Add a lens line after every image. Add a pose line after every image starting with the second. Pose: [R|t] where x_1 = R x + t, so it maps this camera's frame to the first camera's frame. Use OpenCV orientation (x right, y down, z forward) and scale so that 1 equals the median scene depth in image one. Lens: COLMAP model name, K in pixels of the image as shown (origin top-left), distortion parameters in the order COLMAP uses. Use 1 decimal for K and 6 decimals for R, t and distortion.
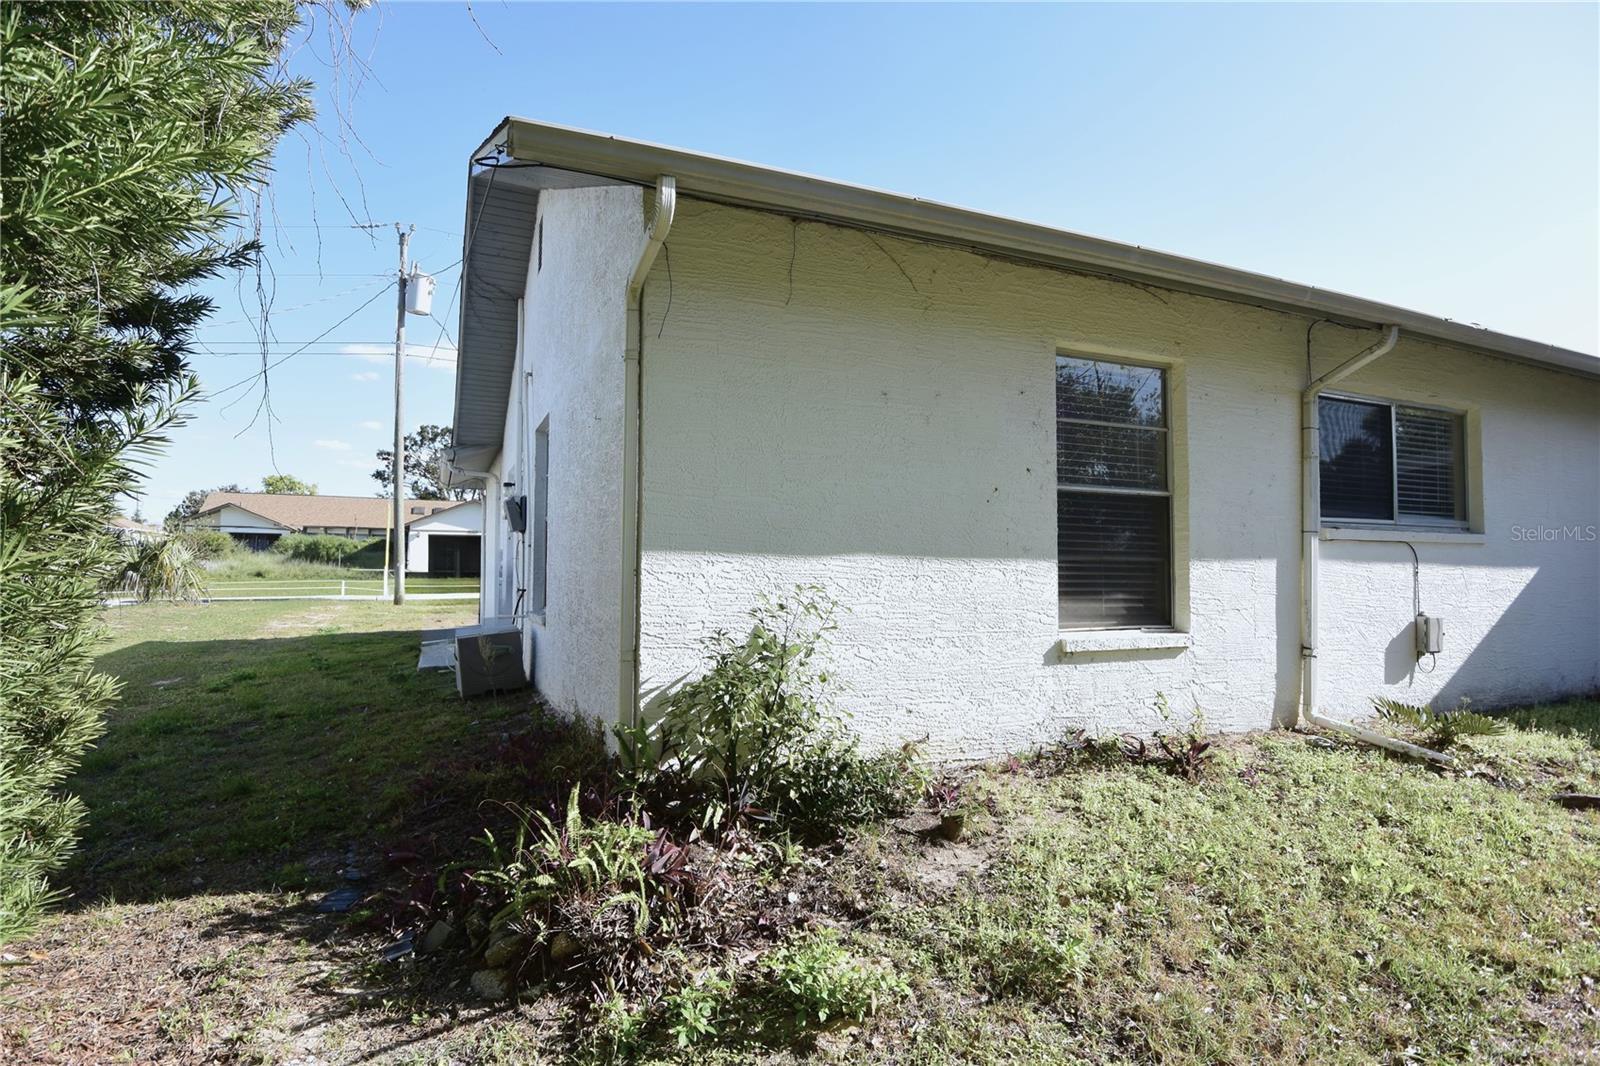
lens RADIAL K [[838.4, 0, 807.3], [0, 838.4, 543.7], [0, 0, 1]] dist [-0.001753, -0.026488]
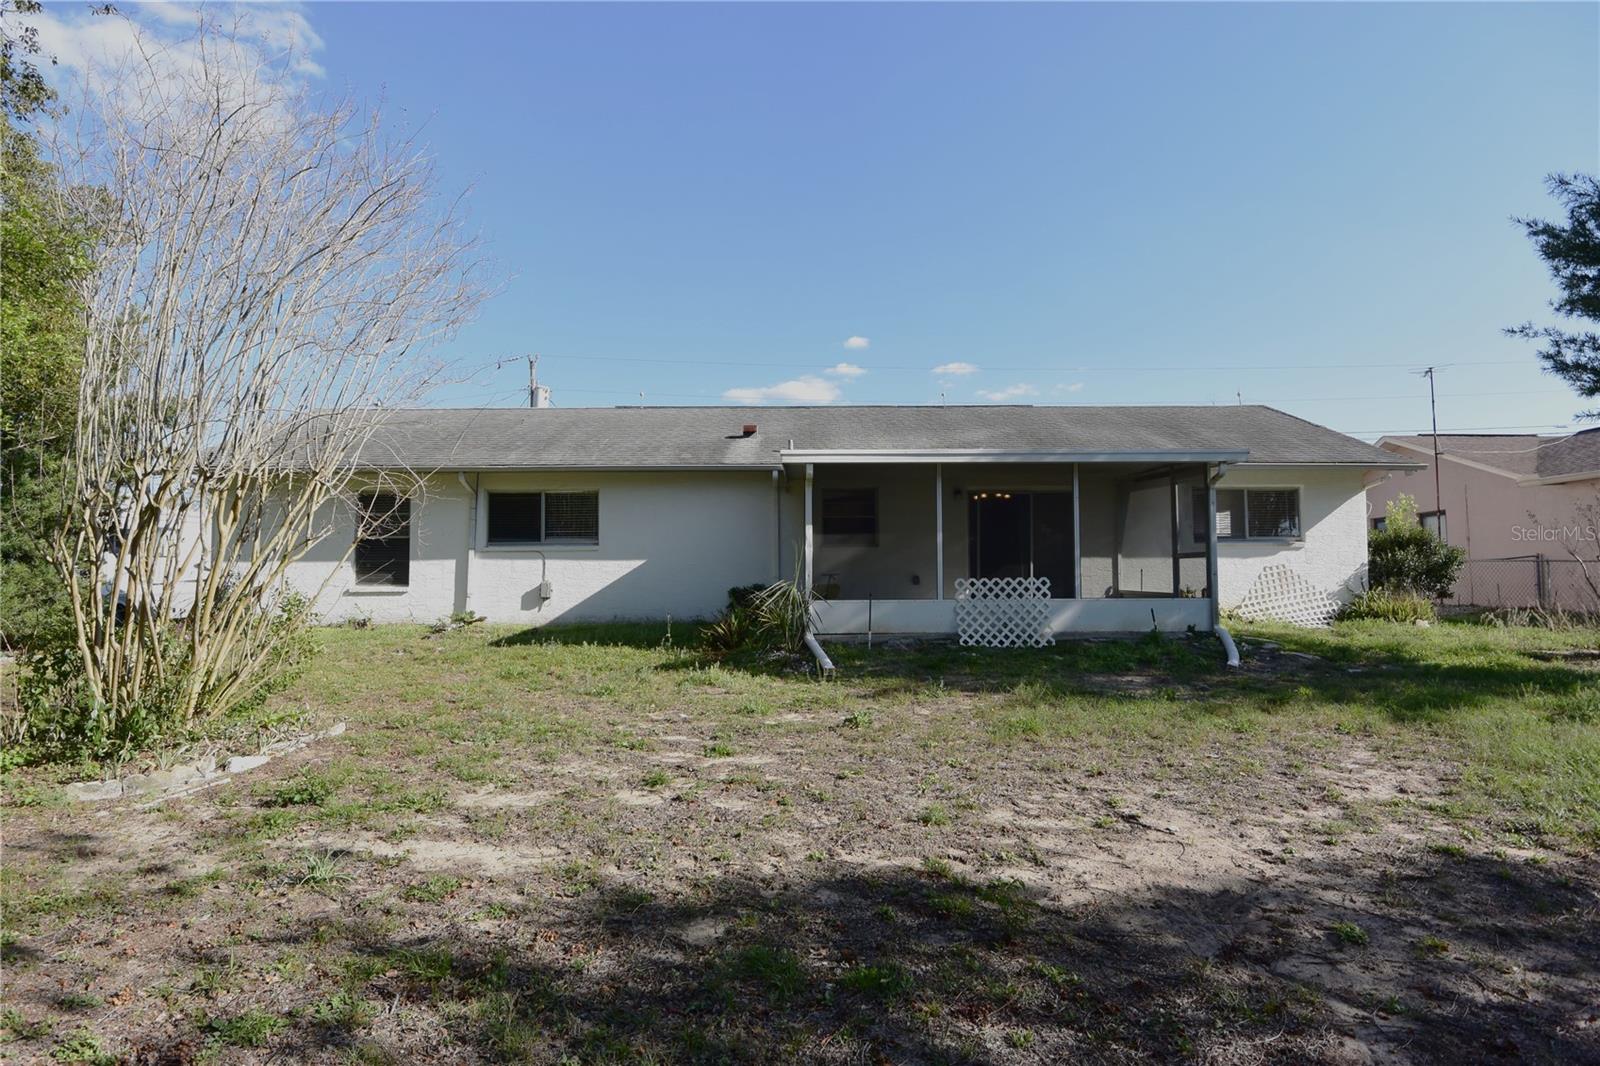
lens RADIAL K [[838.4, 0, 807.3], [0, 838.4, 543.7], [0, 0, 1]] dist [-0.001753, -0.026488]
pose [[0.895772, -0.027559, -0.443658, 2.597161], [0.027251, 0.999604, -0.007071, 0.017068], [0.443677, -0.005756, 0.896168, -0.797762]]
